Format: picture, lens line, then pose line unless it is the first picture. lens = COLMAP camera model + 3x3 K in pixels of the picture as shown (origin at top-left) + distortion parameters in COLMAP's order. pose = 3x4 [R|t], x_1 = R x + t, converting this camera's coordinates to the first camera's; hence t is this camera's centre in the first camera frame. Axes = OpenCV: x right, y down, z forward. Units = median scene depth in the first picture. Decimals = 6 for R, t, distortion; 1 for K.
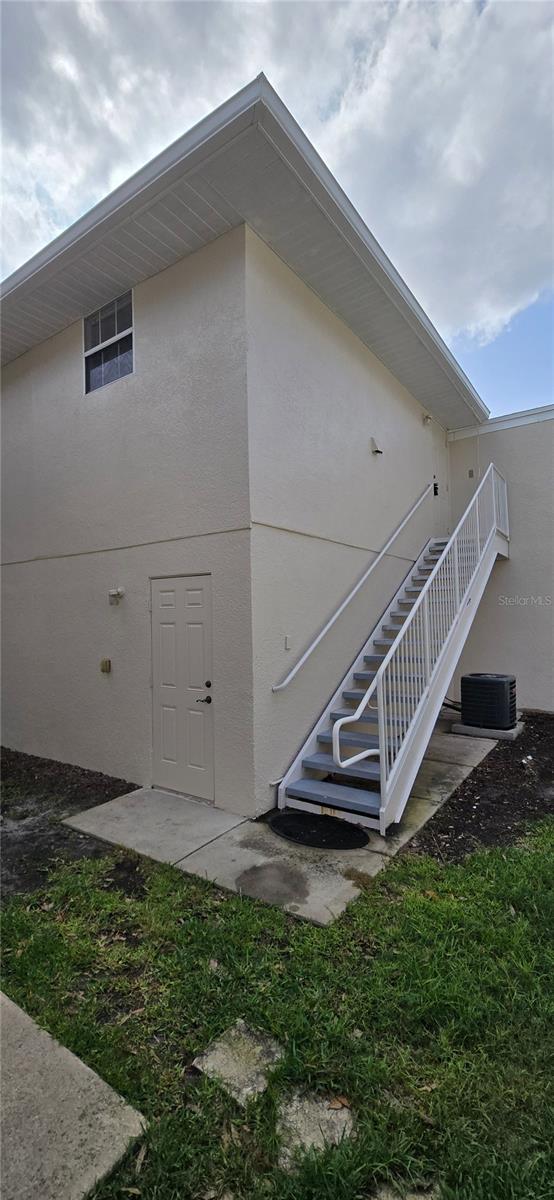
lens RADIAL K [[492.7, 0, 276.6], [0, 492.7, 598.0], [0, 0, 1]] dist [-0.002257, 0.001461]
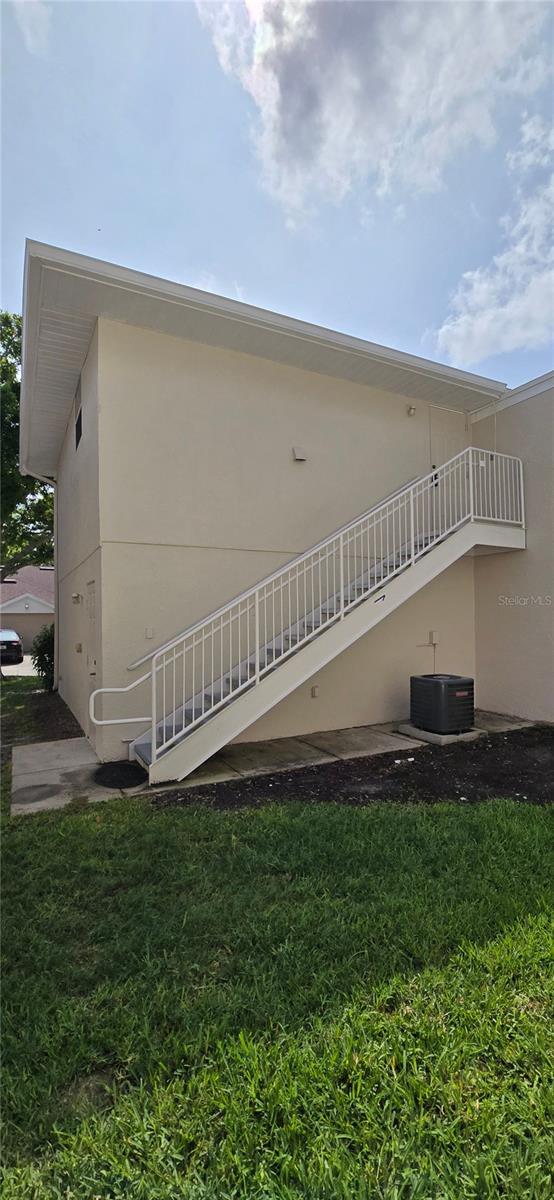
lens RADIAL K [[492.7, 0, 275.0], [0, 492.7, 600.5], [0, 0, 1]] dist [-0.002257, 0.001461]
pose [[0.883347, -0.013807, -0.468517, 0.998422], [0.014936, 0.999888, -0.001306, 0.014397], [0.468482, -0.005844, 0.883454, 0.036311]]
